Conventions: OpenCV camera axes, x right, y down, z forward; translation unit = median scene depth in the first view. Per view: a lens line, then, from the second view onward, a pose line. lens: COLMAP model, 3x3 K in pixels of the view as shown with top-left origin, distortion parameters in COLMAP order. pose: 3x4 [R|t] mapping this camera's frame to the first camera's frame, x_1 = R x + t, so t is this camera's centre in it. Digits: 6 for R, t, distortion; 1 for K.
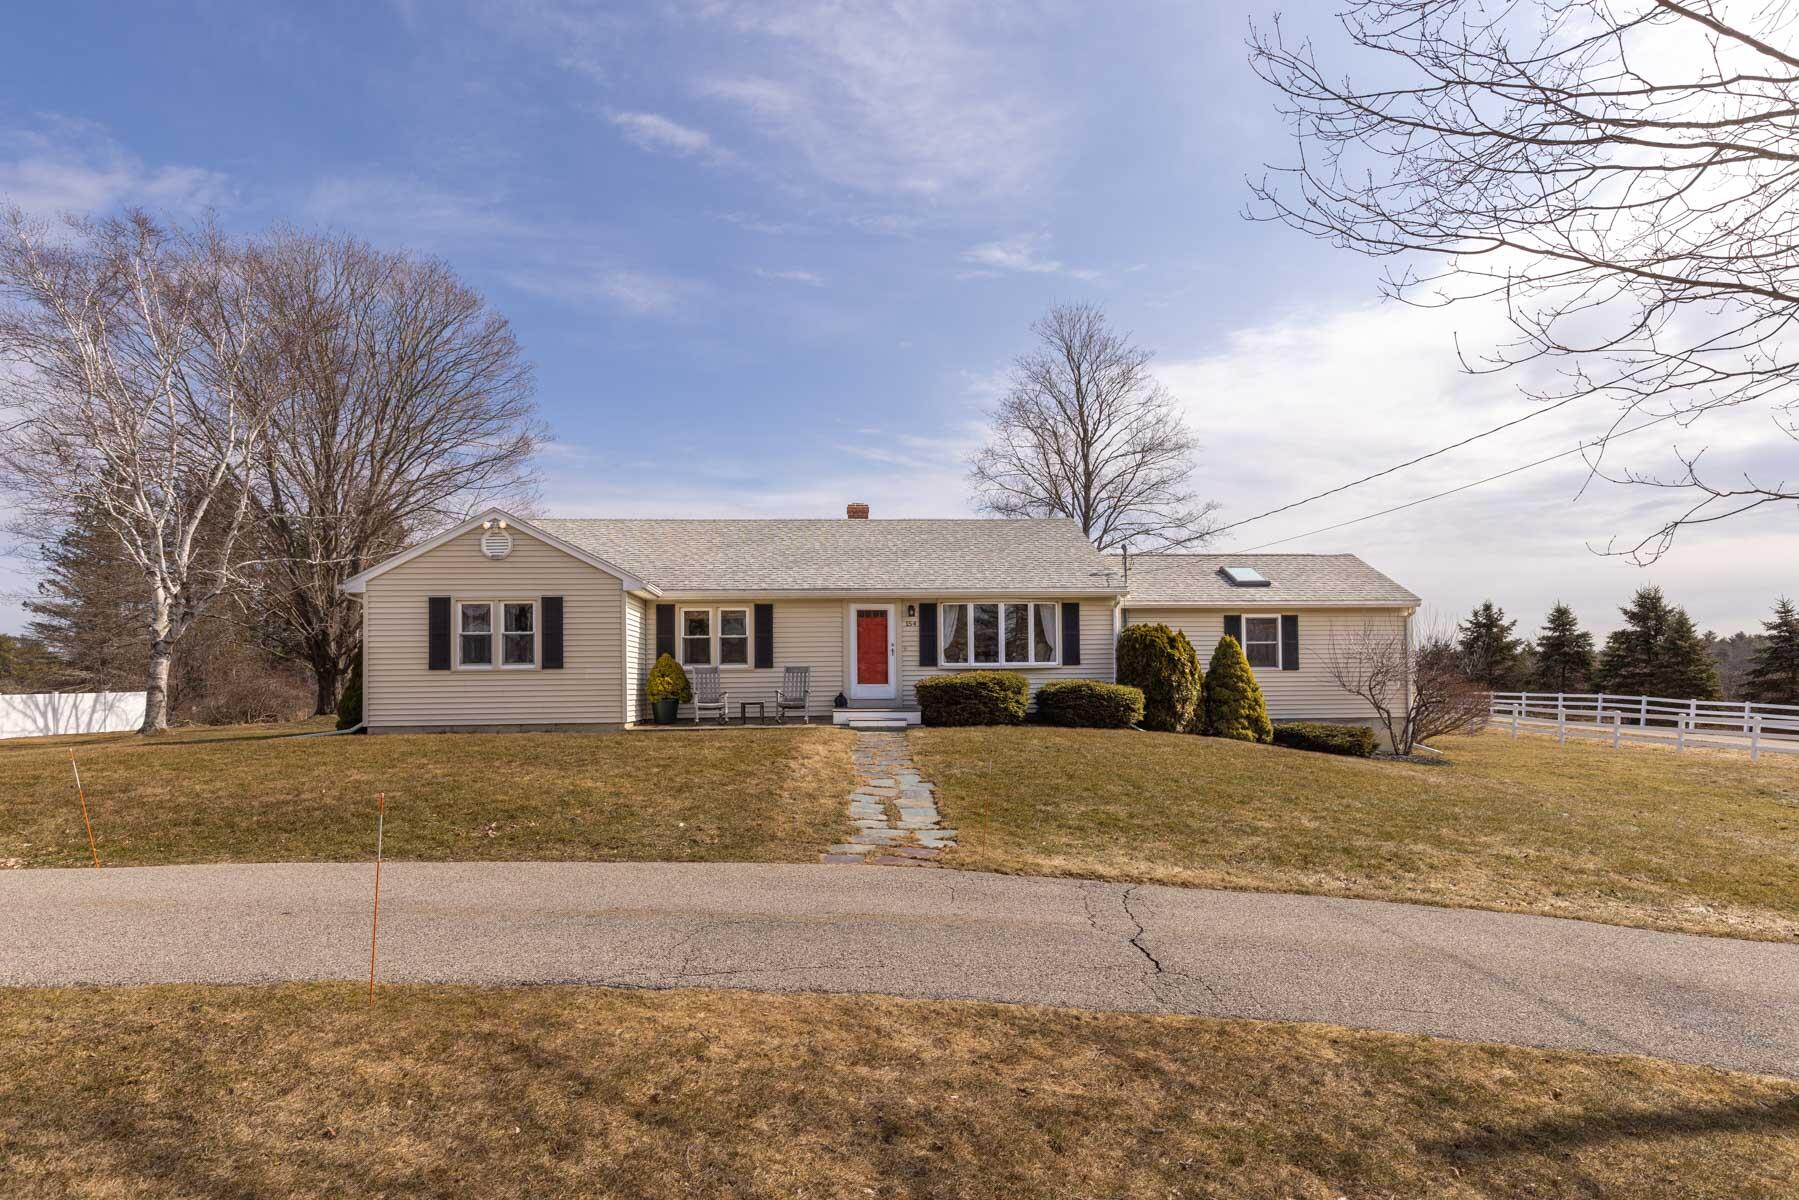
lens RADIAL K [[917.7, 0, 911.3], [0, 917.7, 665.2], [0, 0, 1]] dist [-0.002028, 0.000069]
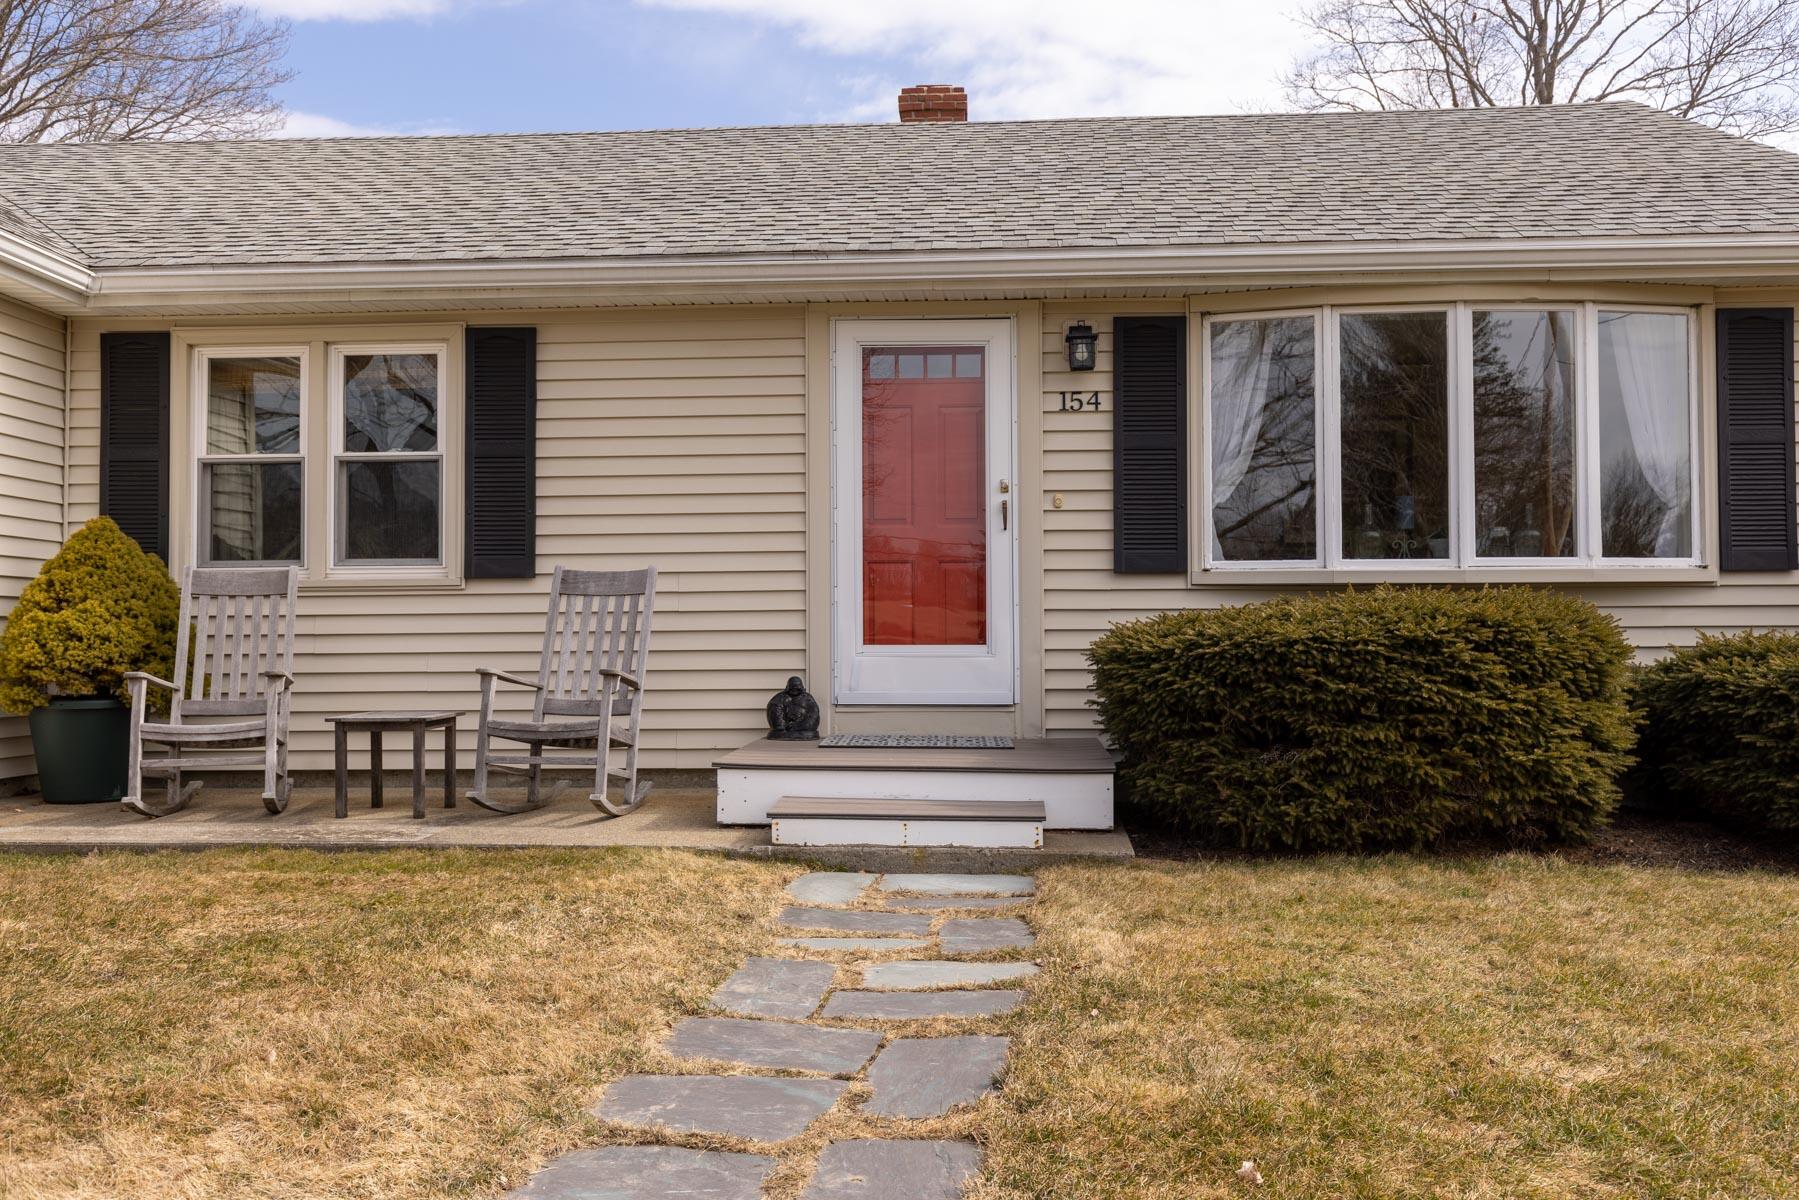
lens RADIAL K [[1579.0, 0, 908.7], [0, 1579.0, 606.5], [0, 0, 1]] dist [0.022021, 0.006990]
pose [[0.991186, 0.004950, -0.132383, 0.010841], [-0.005436, 0.999980, -0.003312, 0.011985], [0.132364, 0.004003, 0.991193, 0.578975]]
